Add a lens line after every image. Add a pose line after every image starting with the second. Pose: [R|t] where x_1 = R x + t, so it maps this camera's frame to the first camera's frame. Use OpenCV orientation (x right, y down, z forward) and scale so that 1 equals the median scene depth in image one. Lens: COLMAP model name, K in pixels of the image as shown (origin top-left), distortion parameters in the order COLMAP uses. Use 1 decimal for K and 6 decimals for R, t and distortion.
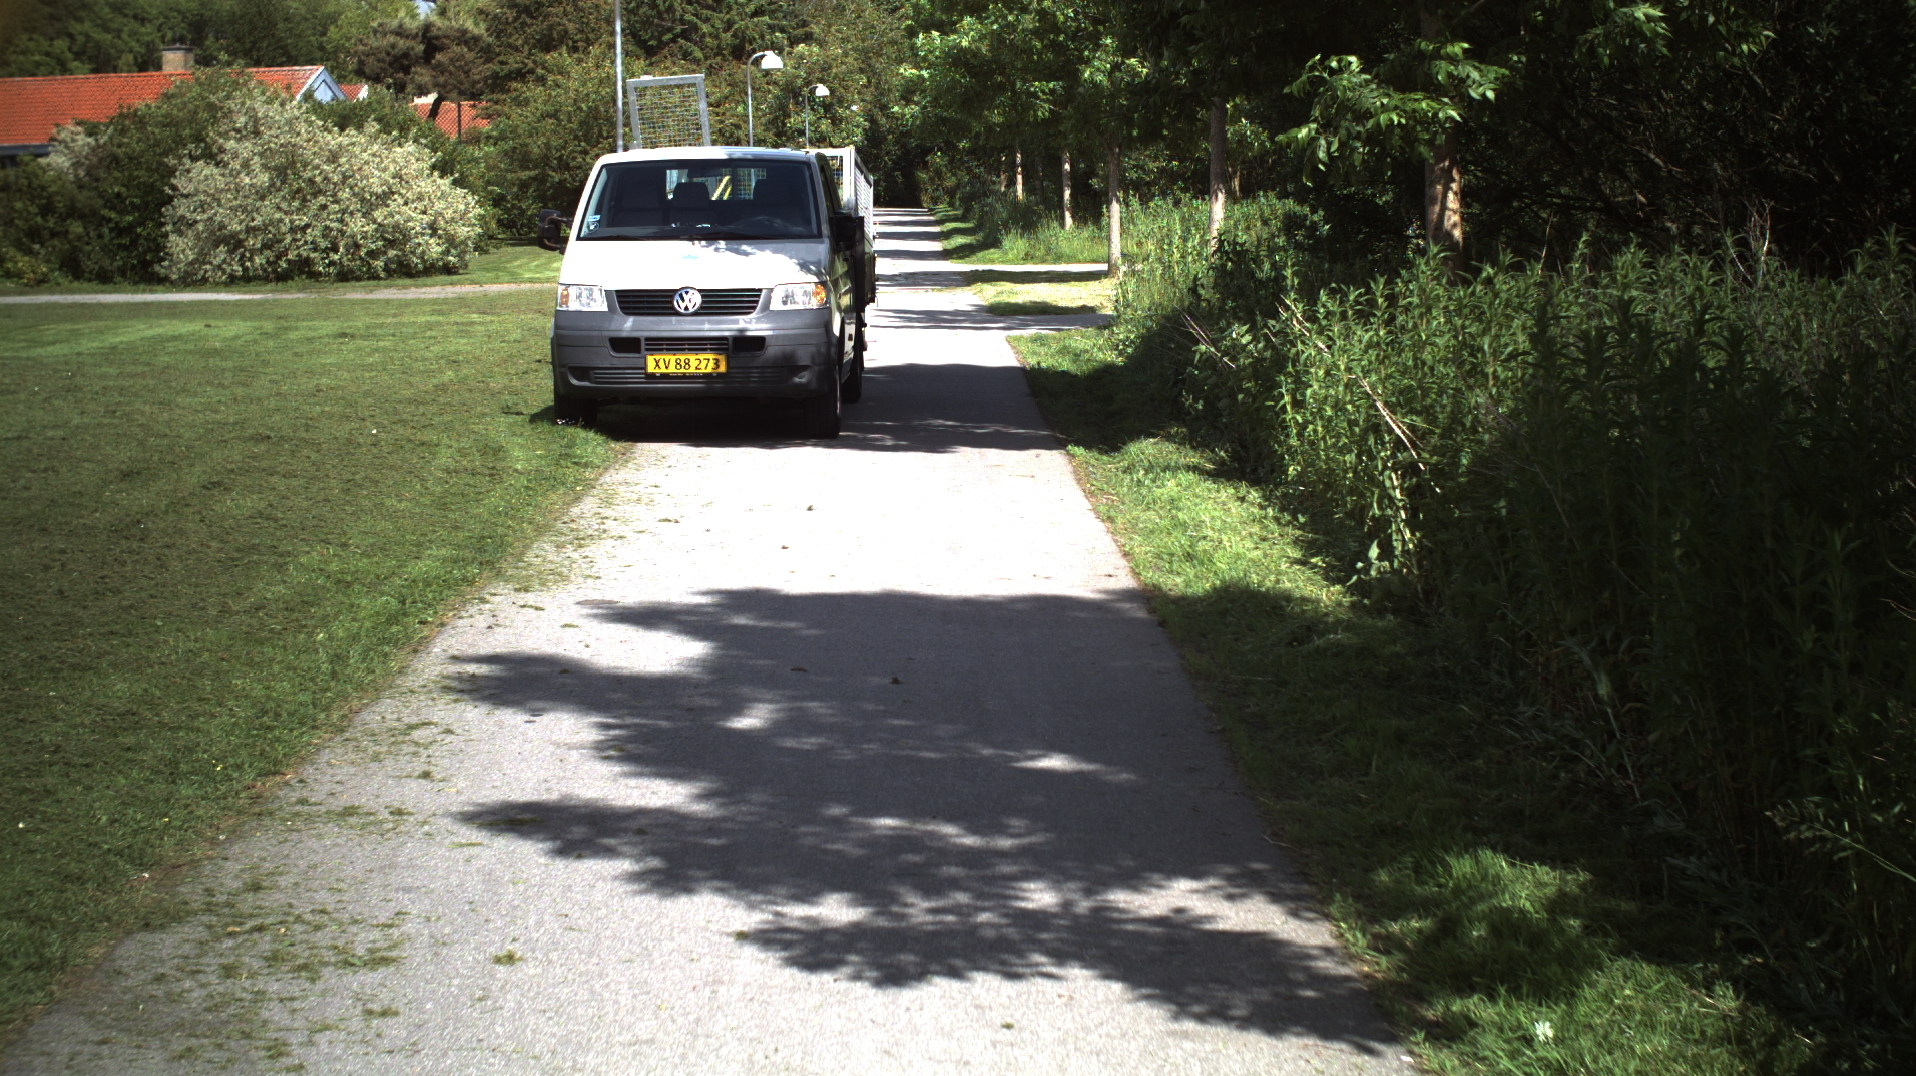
lens RADIAL K [[3582.8, 0, 958.0], [0, 3582.8, 538.0], [0, 0, 1]] dist [-0.308031, 0.276804]
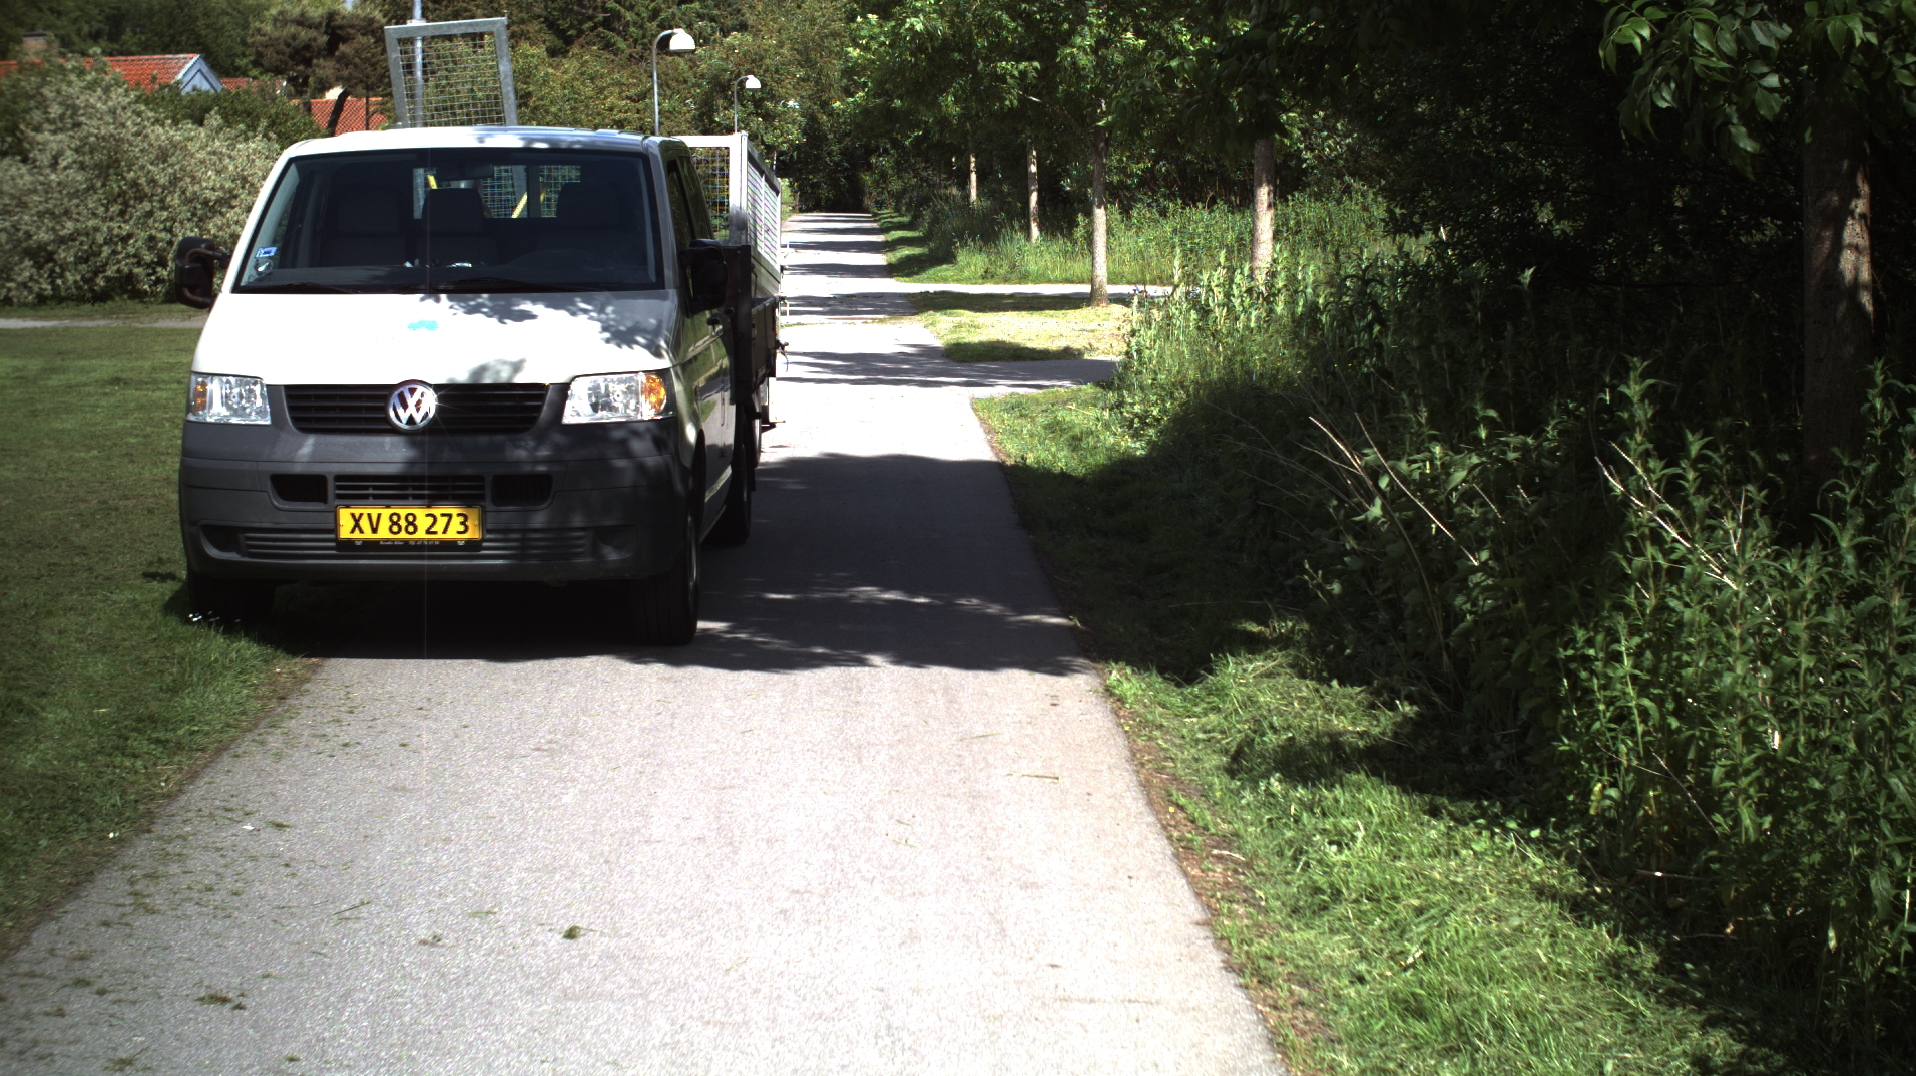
lens RADIAL K [[3582.8, 0, 958.0], [0, 3582.8, 538.0], [0, 0, 1]] dist [-0.308031, 0.276804]
pose [[0.999875, 0.003459, 0.015450, -0.000233], [-0.003446, 0.999994, -0.000865, -0.016754], [-0.015453, 0.000812, 0.999880, 0.165052]]
